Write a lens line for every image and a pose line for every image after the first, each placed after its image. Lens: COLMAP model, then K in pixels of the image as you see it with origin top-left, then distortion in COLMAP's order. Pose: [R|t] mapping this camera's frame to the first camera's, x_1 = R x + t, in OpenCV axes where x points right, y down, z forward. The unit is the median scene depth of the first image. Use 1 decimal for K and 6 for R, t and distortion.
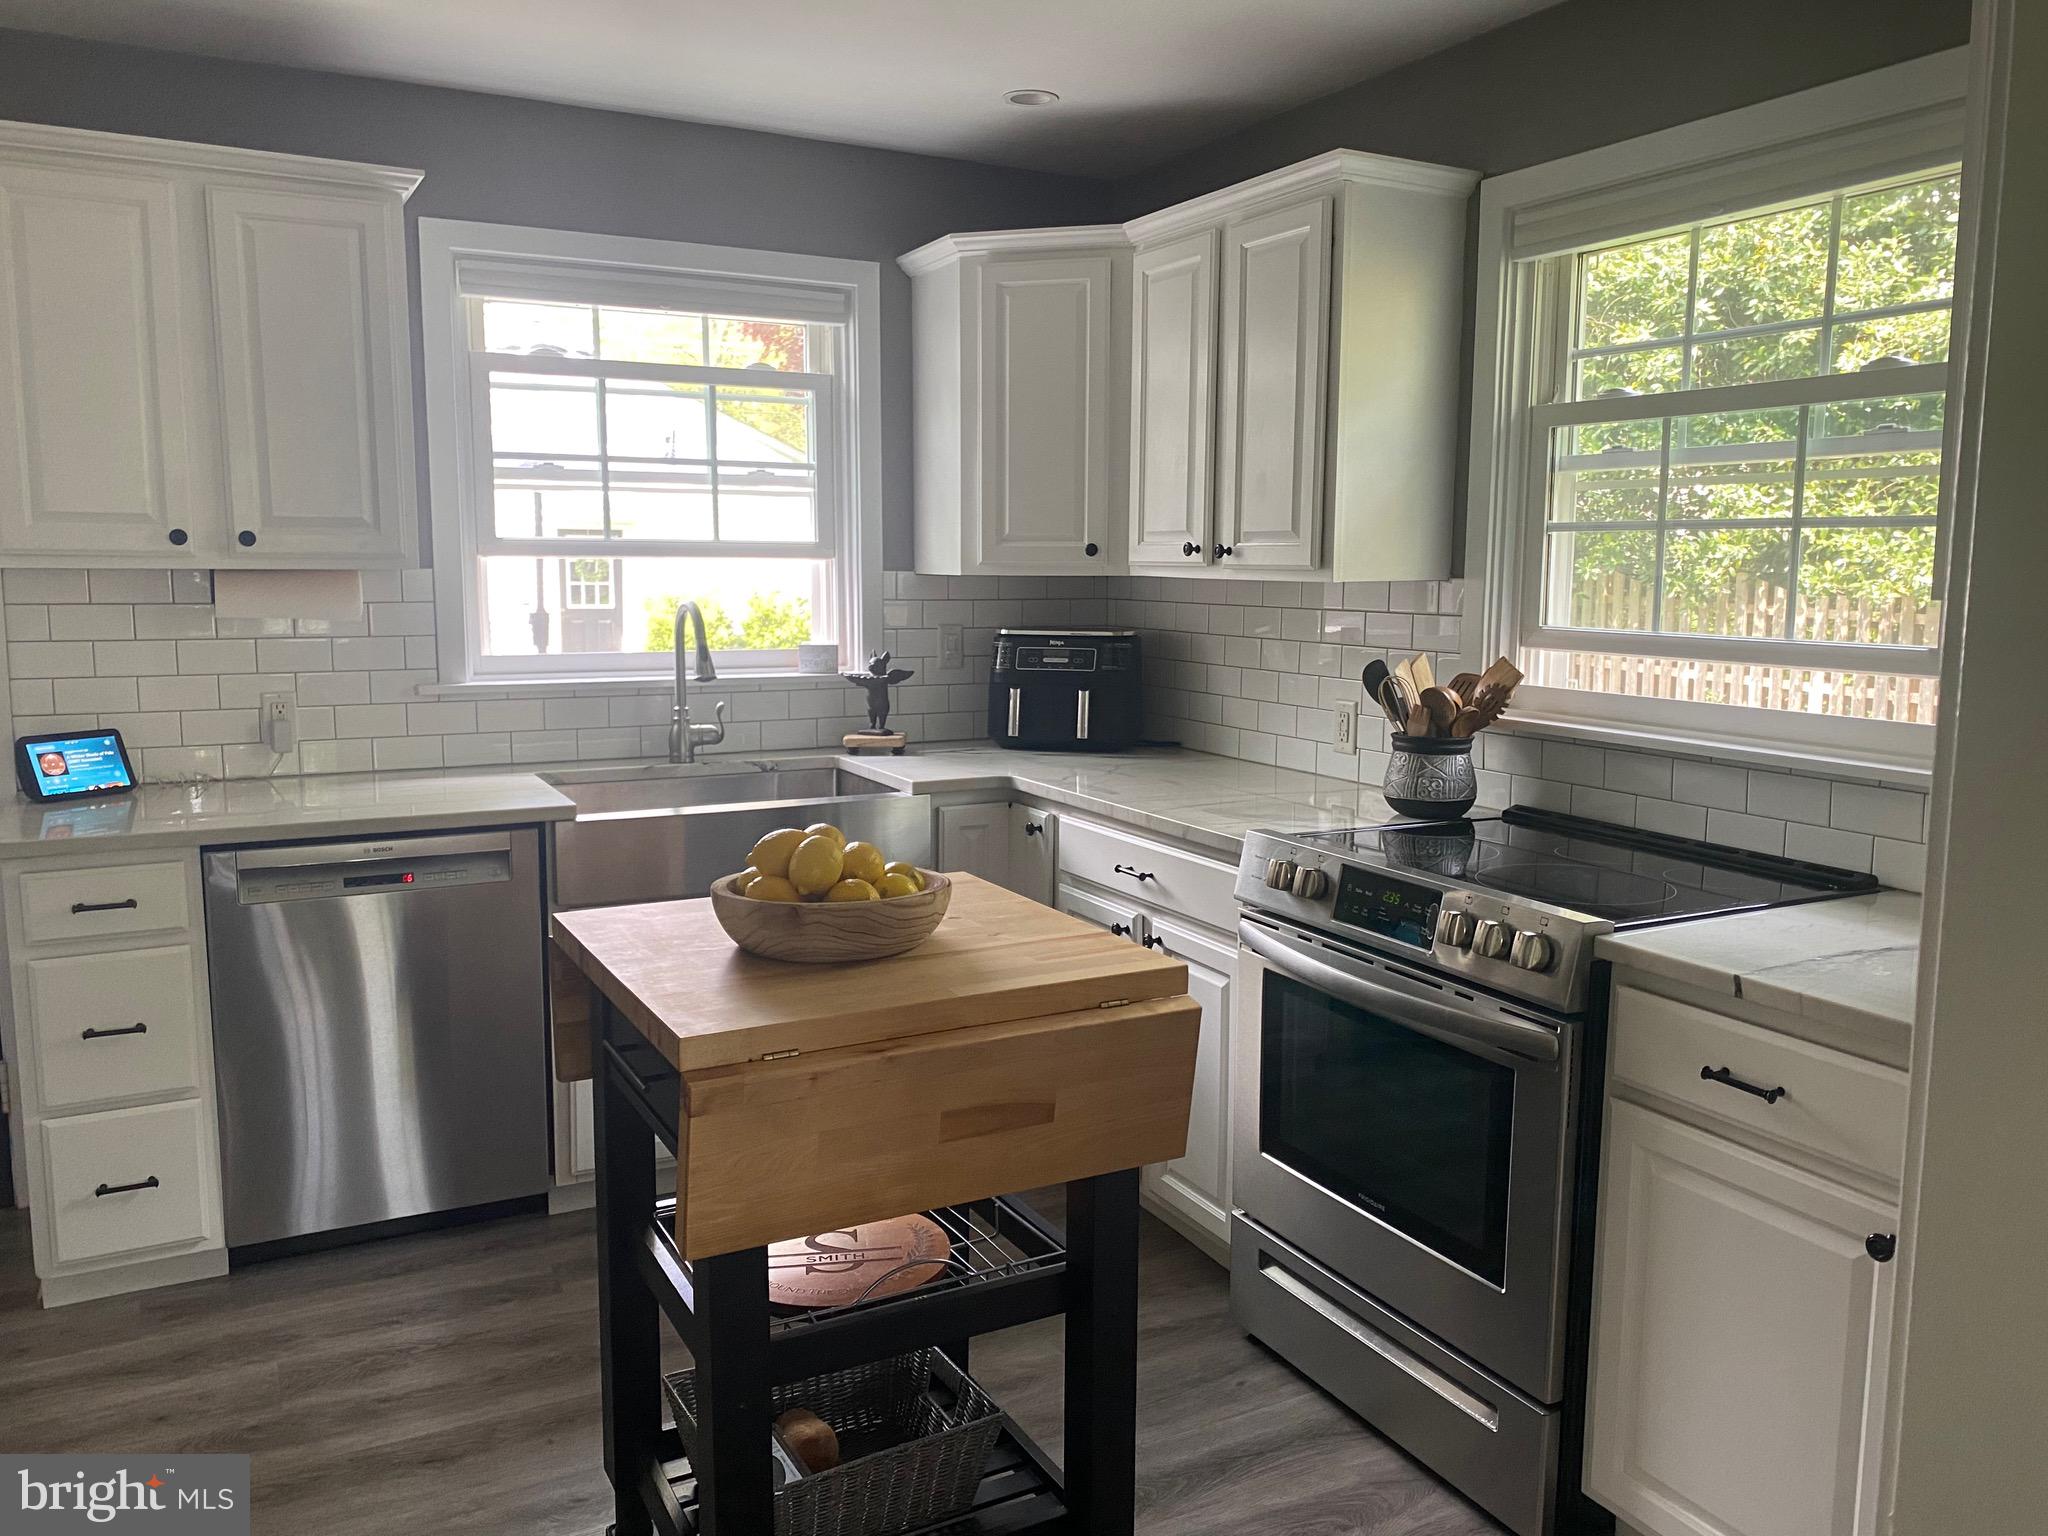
lens RADIAL K [[1557.8, 0, 1046.1], [0, 1557.8, 774.2], [0, 0, 1]] dist [0.047403, -0.054612]
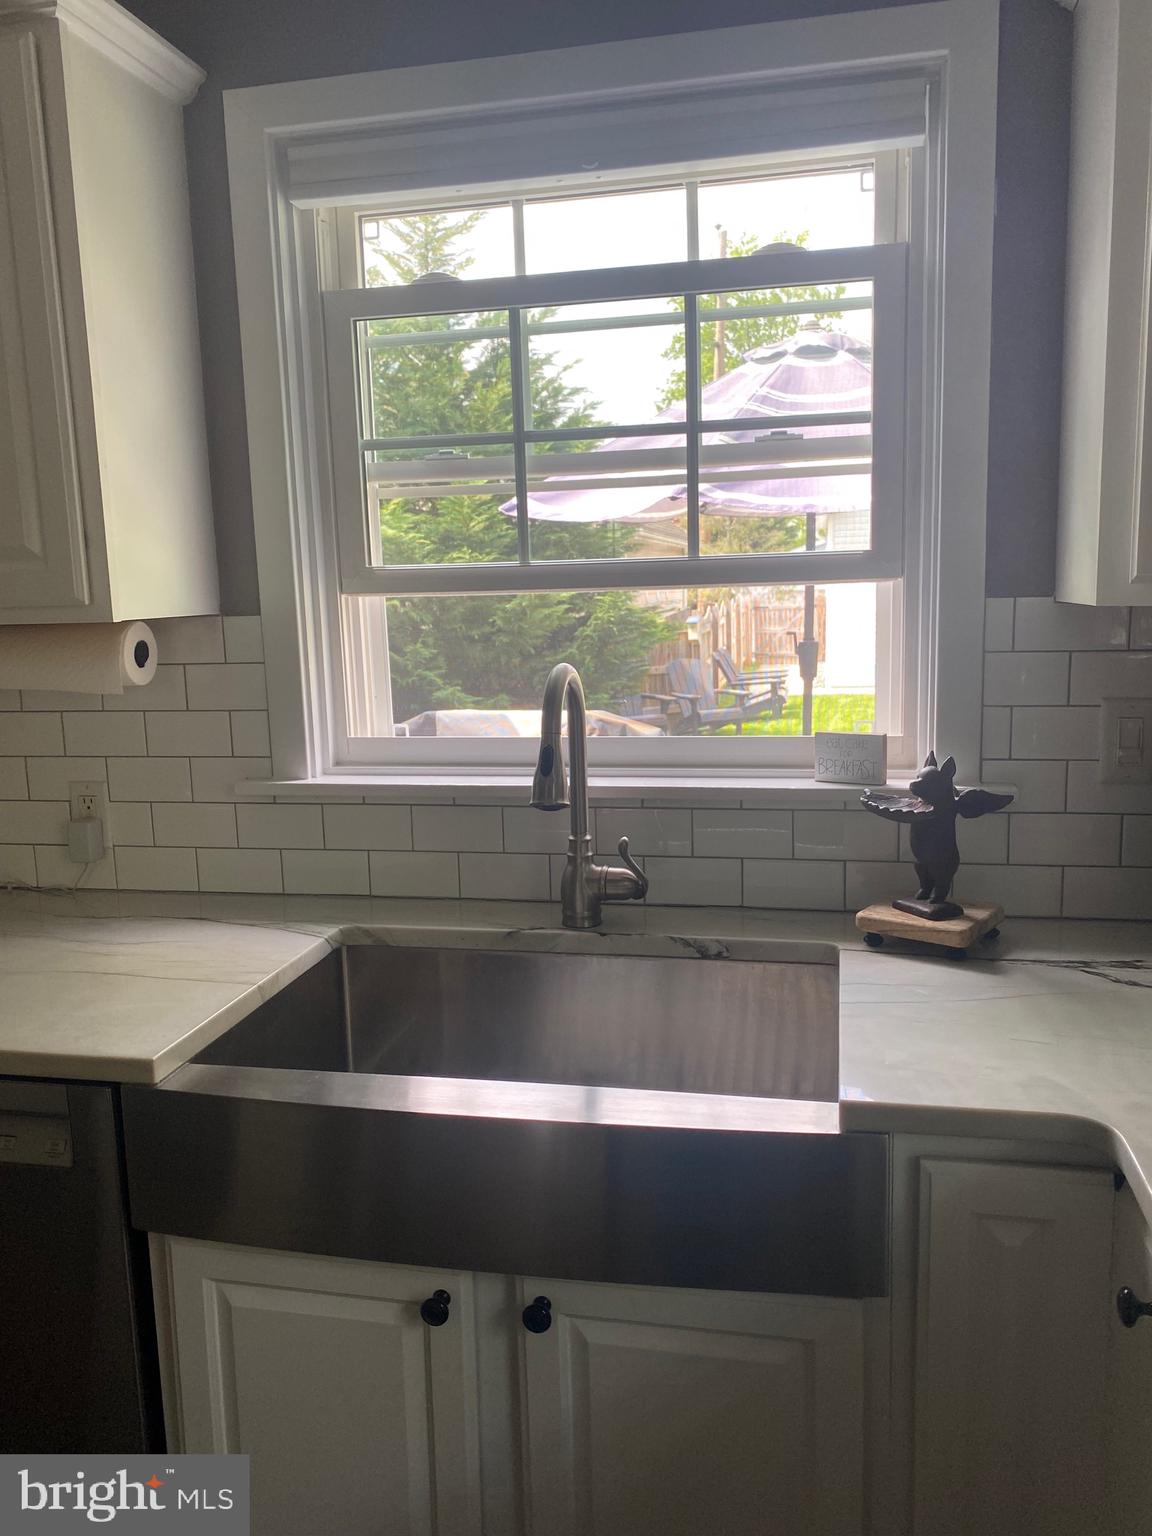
lens RADIAL K [[1168.3, 0, 584.6], [0, 1168.3, 773.8], [0, 0, 1]] dist [0.047403, -0.054612]
pose [[0.767081, 0.067204, -0.638020, 0.058151], [-0.059175, 0.997670, 0.033942, -0.088618], [0.638815, 0.011719, 0.769271, 0.703416]]
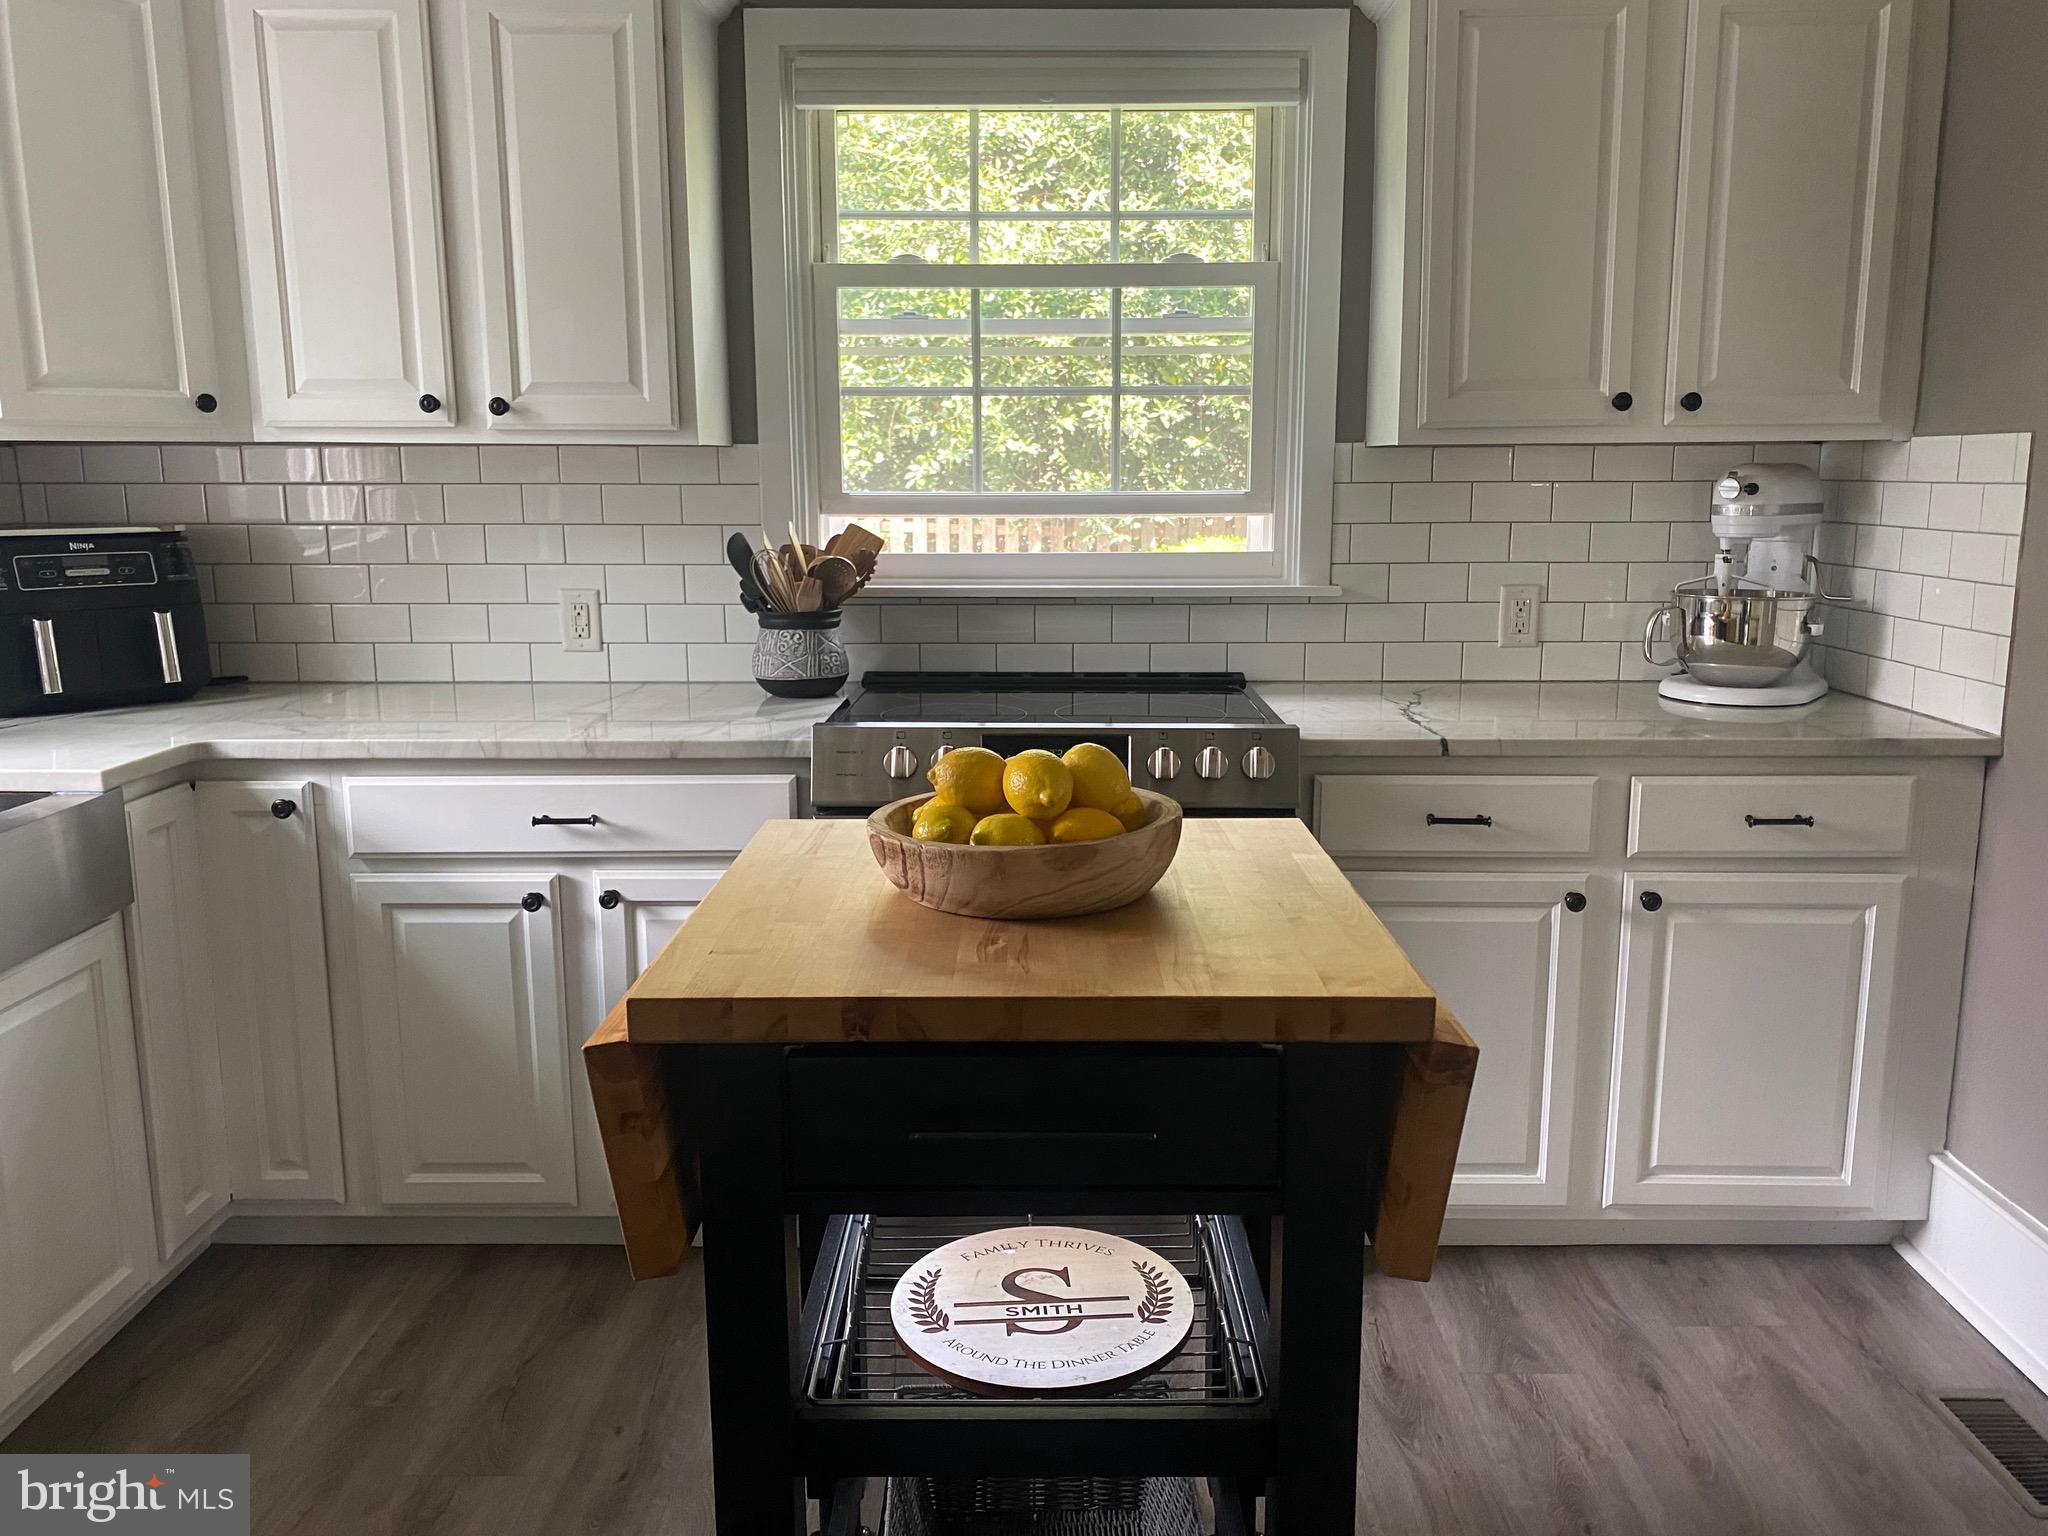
lens RADIAL K [[1557.8, 0, 1034.3], [0, 1557.8, 749.4], [0, 0, 1]] dist [0.047403, -0.054612]
pose [[0.474400, -0.163214, 0.865047, -0.446995], [0.126838, 0.985082, 0.116303, -0.029136], [-0.871124, 0.054546, 0.488025, 0.367732]]
